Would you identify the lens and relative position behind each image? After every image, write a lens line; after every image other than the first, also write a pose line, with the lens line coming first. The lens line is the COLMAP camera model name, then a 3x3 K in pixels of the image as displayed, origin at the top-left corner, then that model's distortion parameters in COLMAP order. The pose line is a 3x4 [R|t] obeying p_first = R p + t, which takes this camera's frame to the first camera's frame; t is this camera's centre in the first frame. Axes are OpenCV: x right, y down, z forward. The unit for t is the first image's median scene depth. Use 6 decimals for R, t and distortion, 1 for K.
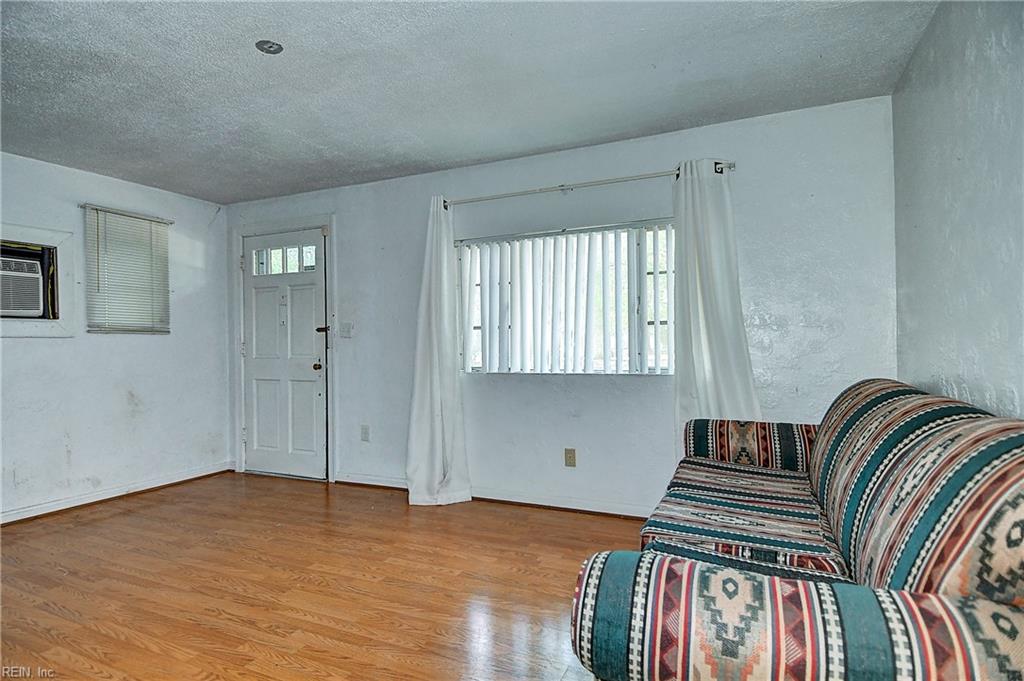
lens RADIAL K [[533.8, 0, 513.0], [0, 533.8, 342.0], [0, 0, 1]] dist [0.002031, -0.021115]
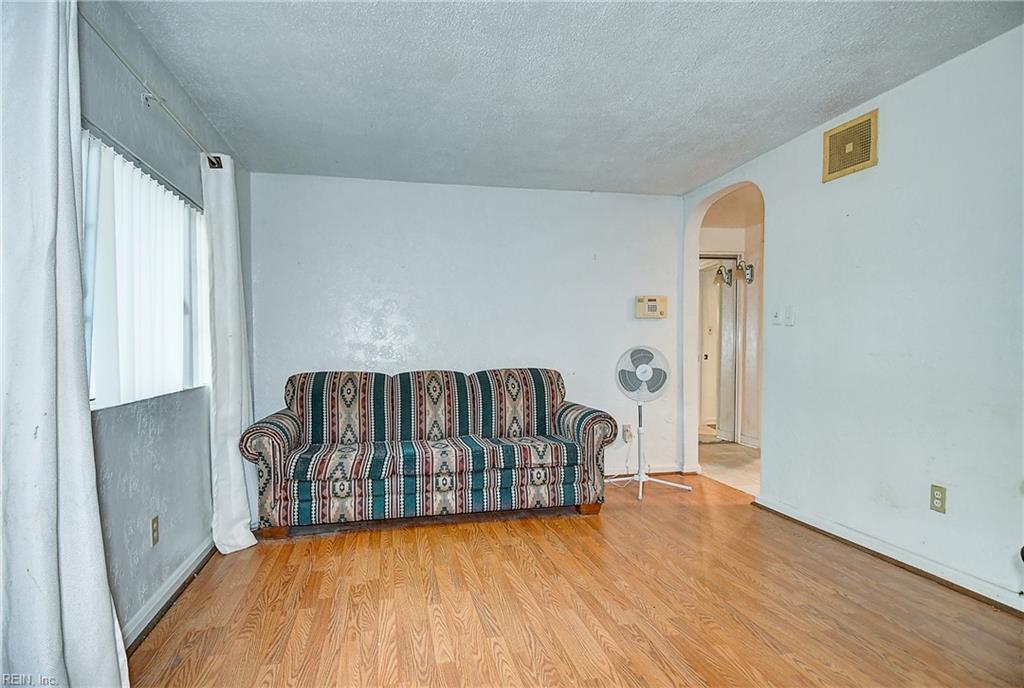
lens RADIAL K [[534.4, 0, 494.3], [0, 534.4, 362.8], [0, 0, 1]] dist [-0.003869, -0.000513]
pose [[-0.563426, -0.012233, 0.826076, -0.812624], [0.022433, 0.999295, 0.030099, 0.008217], [-0.825862, 0.035490, -0.562755, 1.292529]]
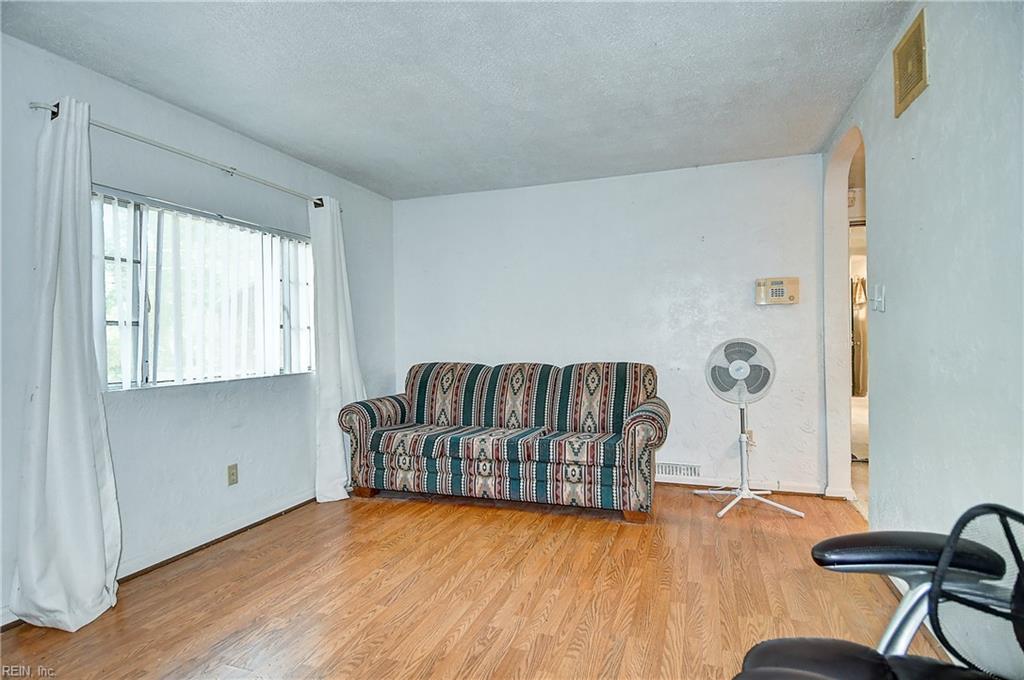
lens RADIAL K [[533.8, 0, 513.0], [0, 533.8, 341.5], [0, 0, 1]] dist [0.002031, -0.021115]
pose [[-0.065097, 0.007715, 0.997849, -1.039315], [0.026590, 0.999628, -0.005994, 0.015824], [-0.997525, 0.026142, -0.065278, 0.748253]]
